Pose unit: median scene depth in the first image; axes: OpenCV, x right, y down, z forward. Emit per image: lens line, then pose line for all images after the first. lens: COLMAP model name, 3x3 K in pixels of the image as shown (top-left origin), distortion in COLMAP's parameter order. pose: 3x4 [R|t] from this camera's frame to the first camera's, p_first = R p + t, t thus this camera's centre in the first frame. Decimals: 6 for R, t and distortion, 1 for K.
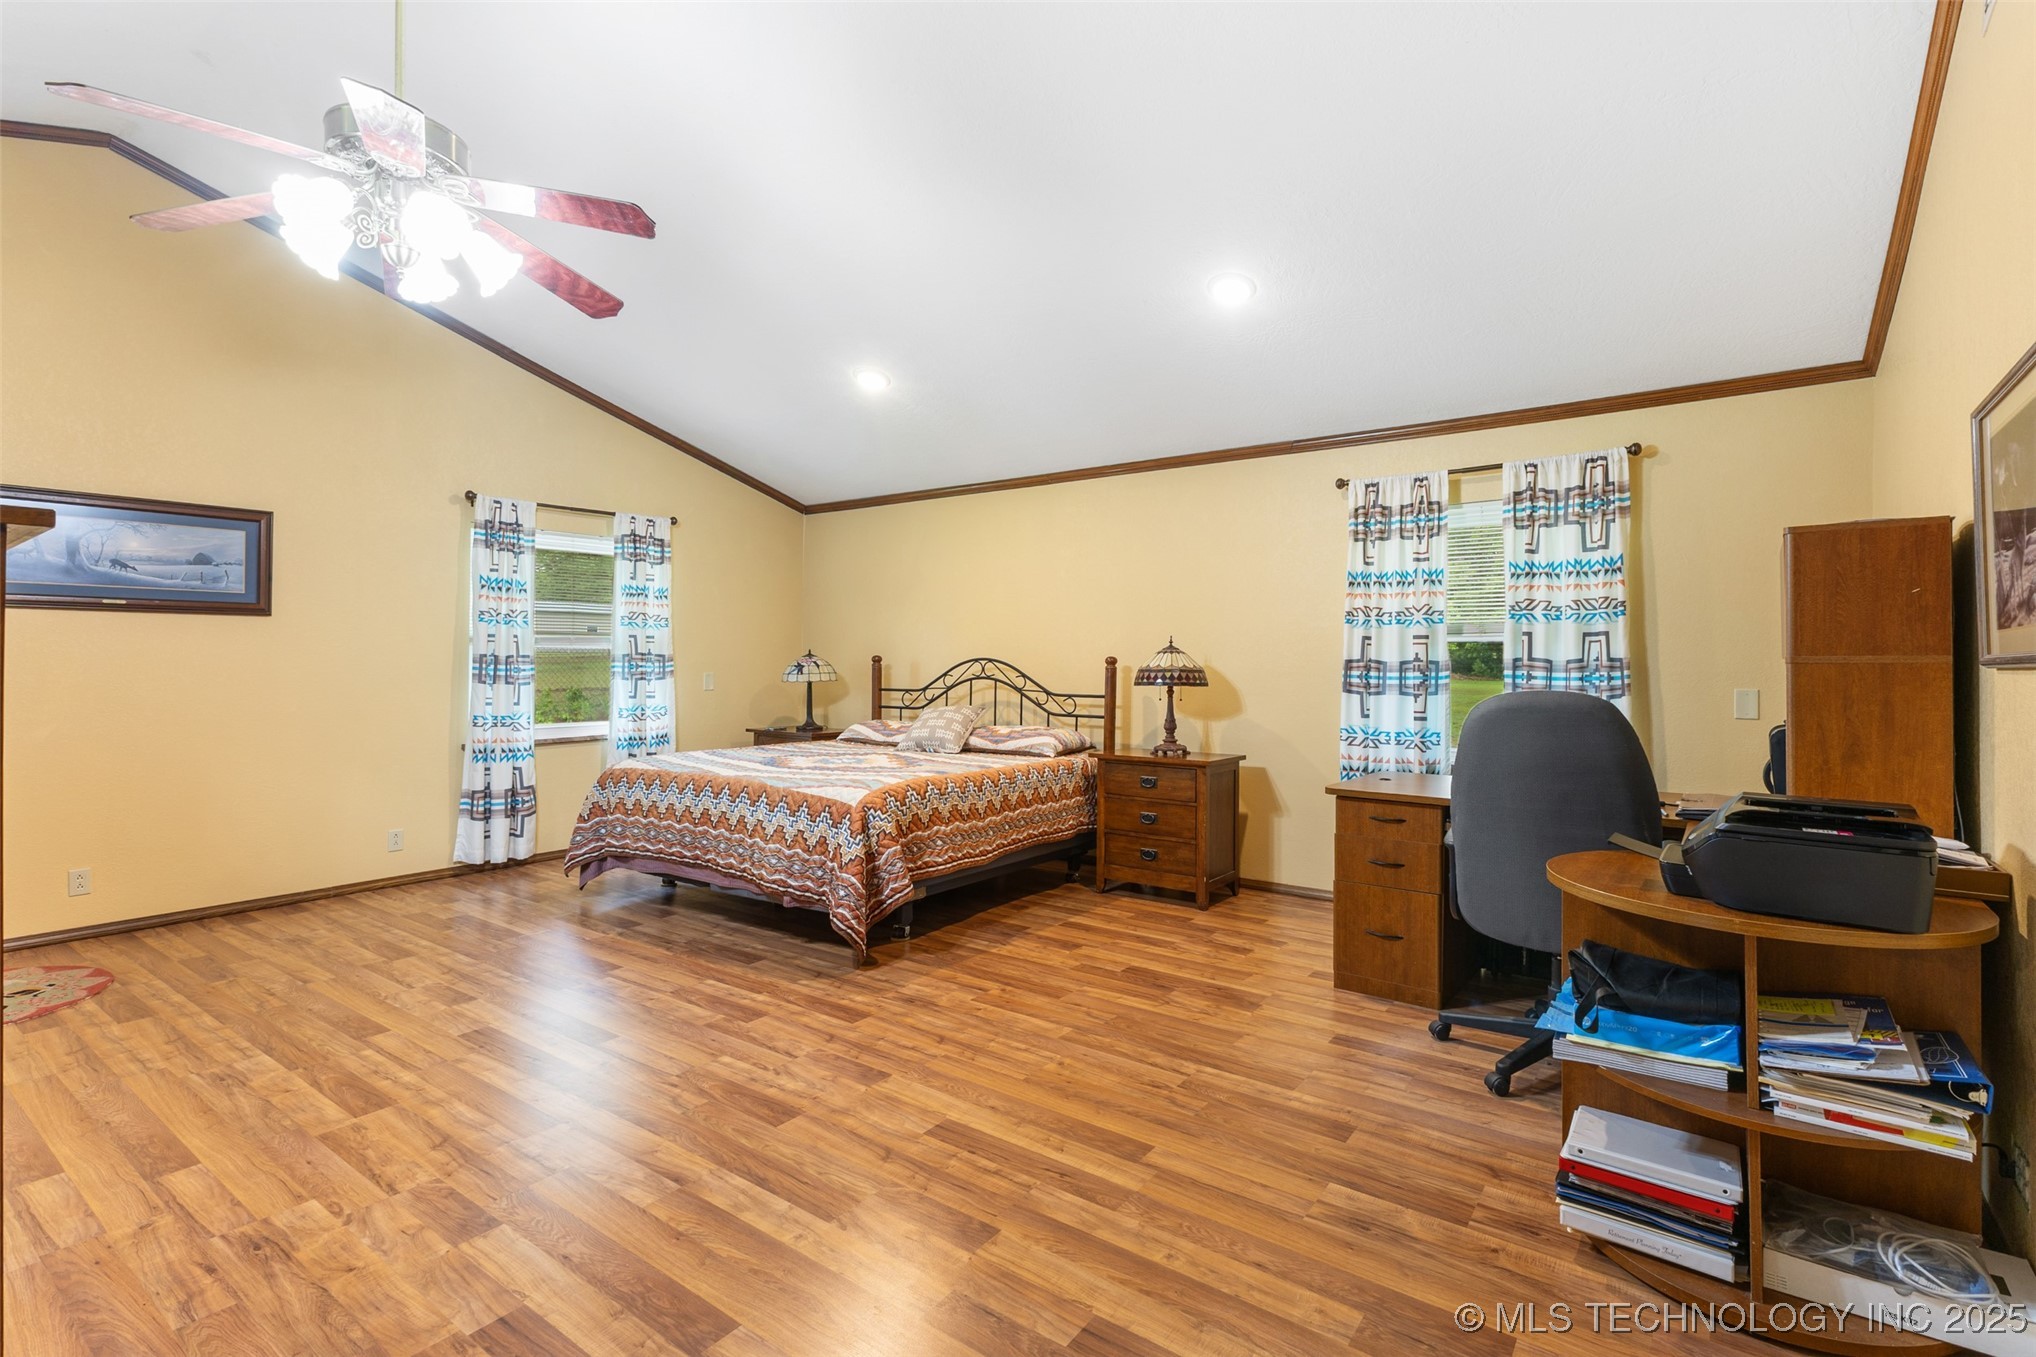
lens RADIAL K [[942.9, 0, 1048.0], [0, 942.9, 651.0], [0, 0, 1]] dist [0.011090, -0.001144]
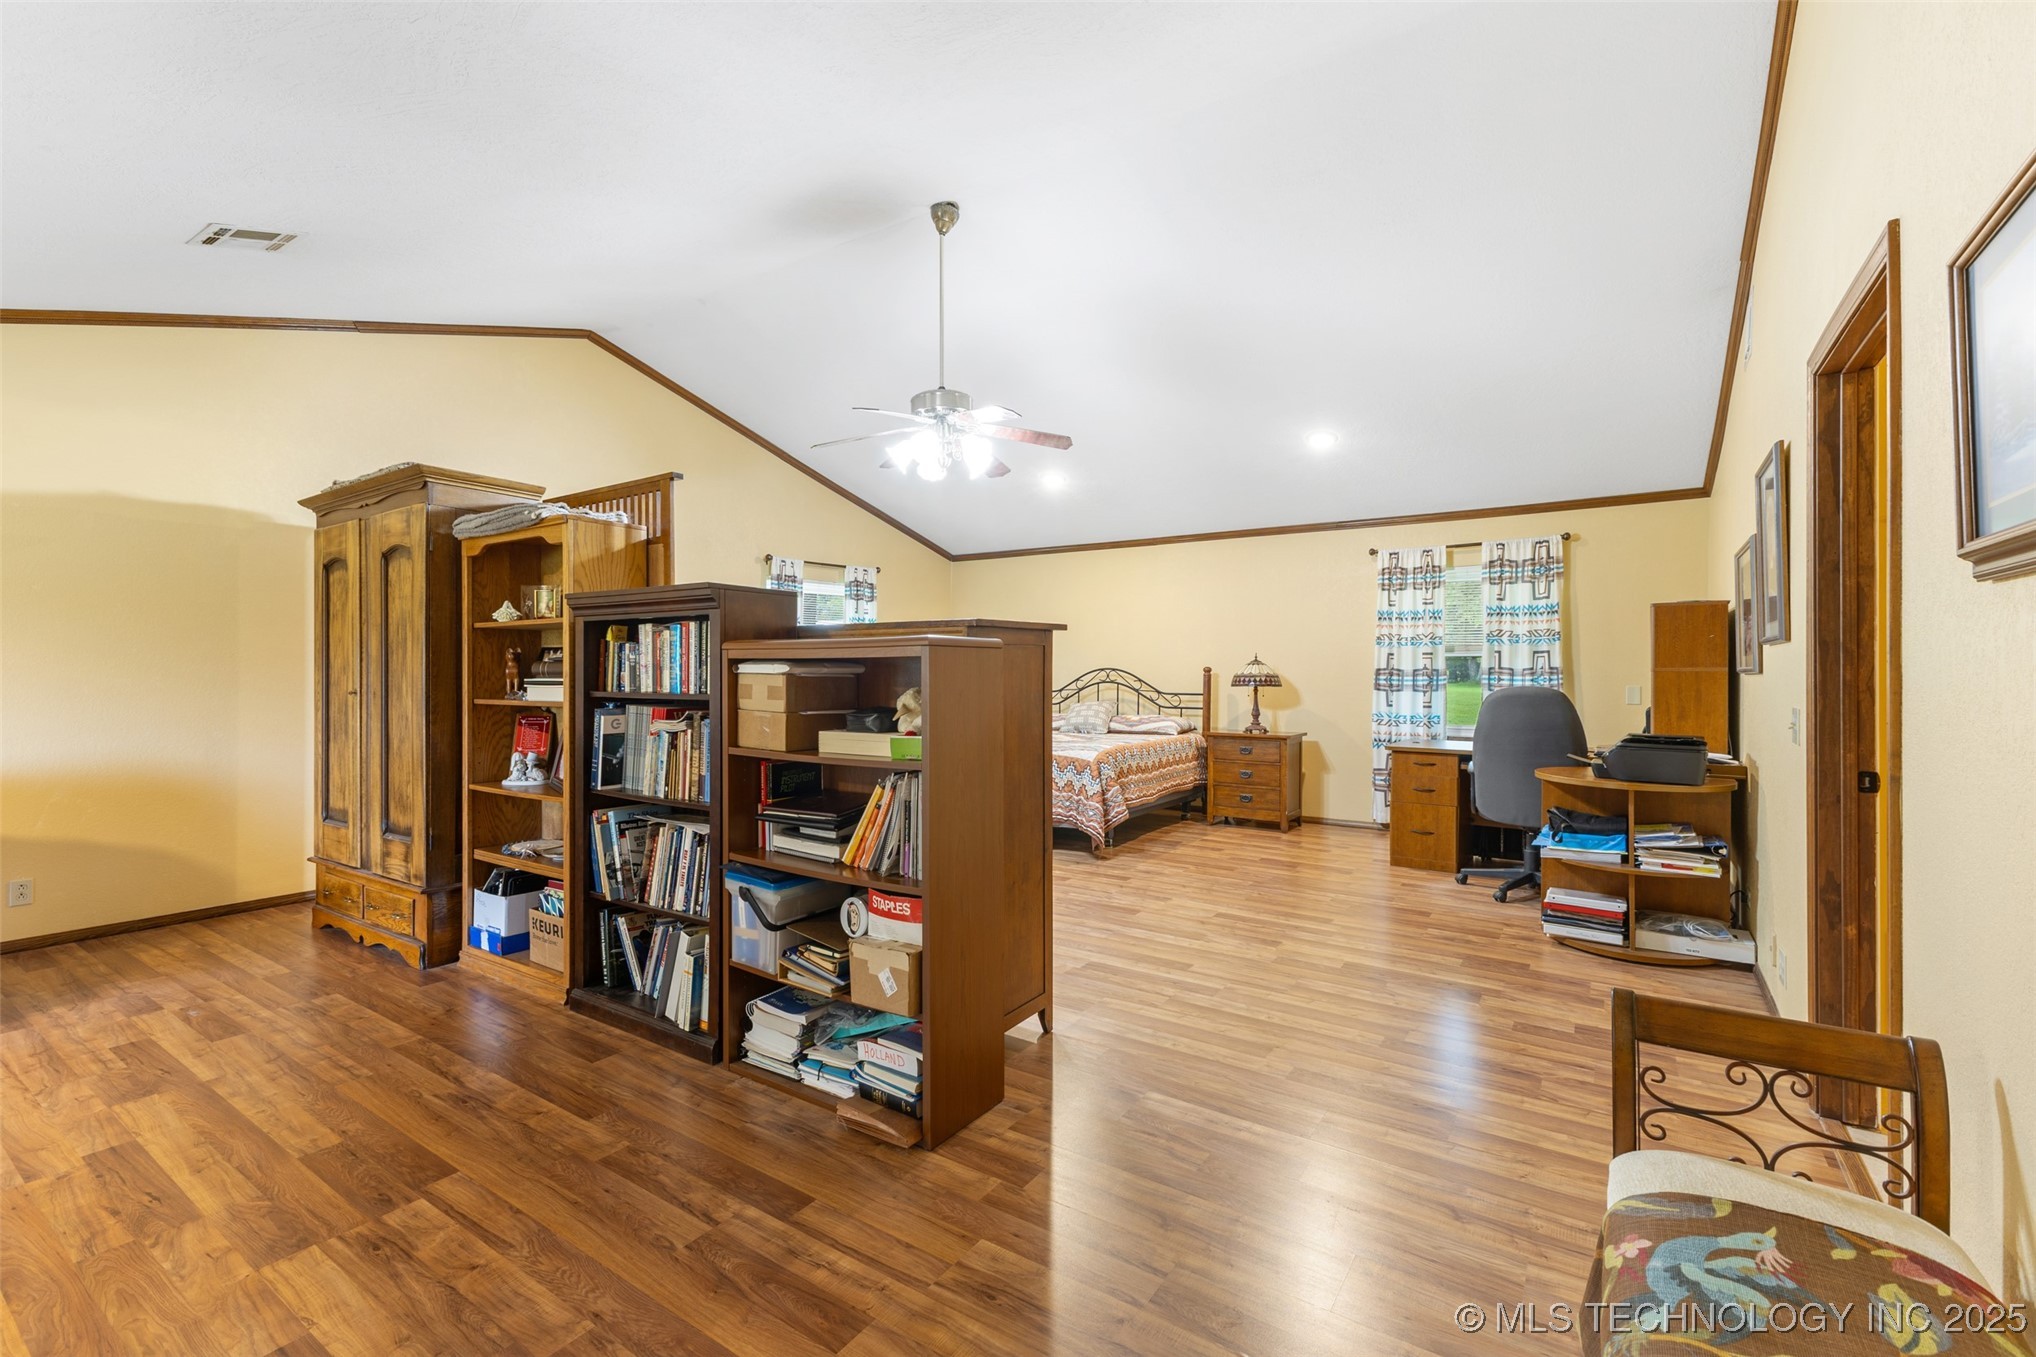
lens RADIAL K [[874.7, 0, 1031.8], [0, 874.7, 672.8], [0, 0, 1]] dist [0.012328, -0.004294]
pose [[0.999517, -0.004768, 0.030720, -0.307163], [0.004258, 0.999852, 0.016643, -0.010815], [-0.030795, -0.016504, 0.999389, -0.427352]]
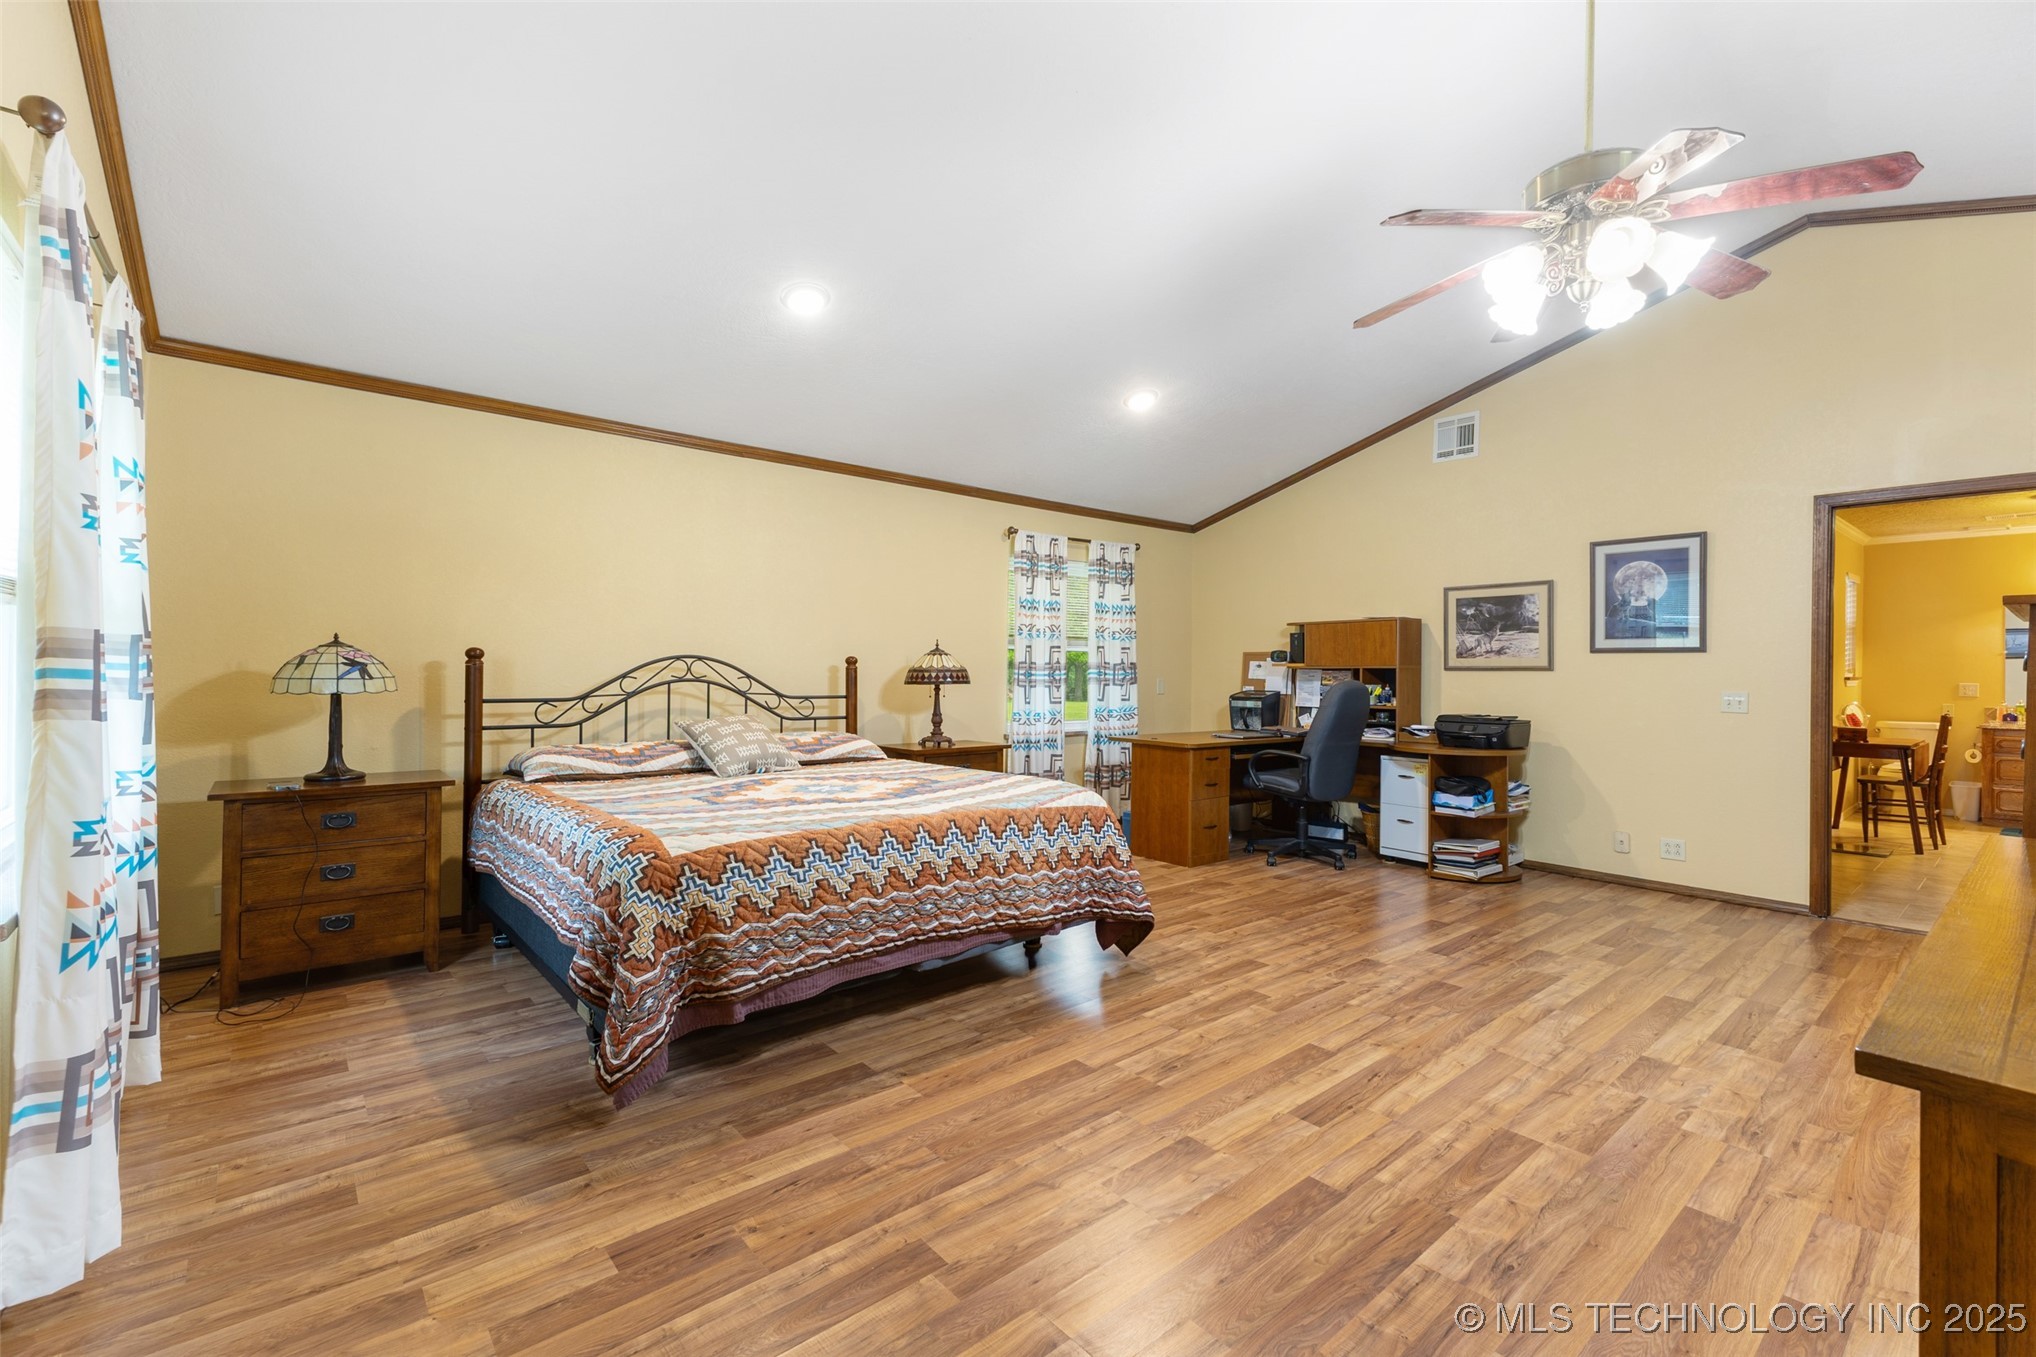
lens RADIAL K [[878.1, 0, 1020.7], [0, 878.1, 665.7], [0, 0, 1]] dist [0.011899, 0.000265]
pose [[0.242104, -0.001026, 0.970250, -0.994596], [-0.022697, 0.999720, 0.006721, 0.006900], [-0.969985, -0.023649, 0.242013, 0.753134]]
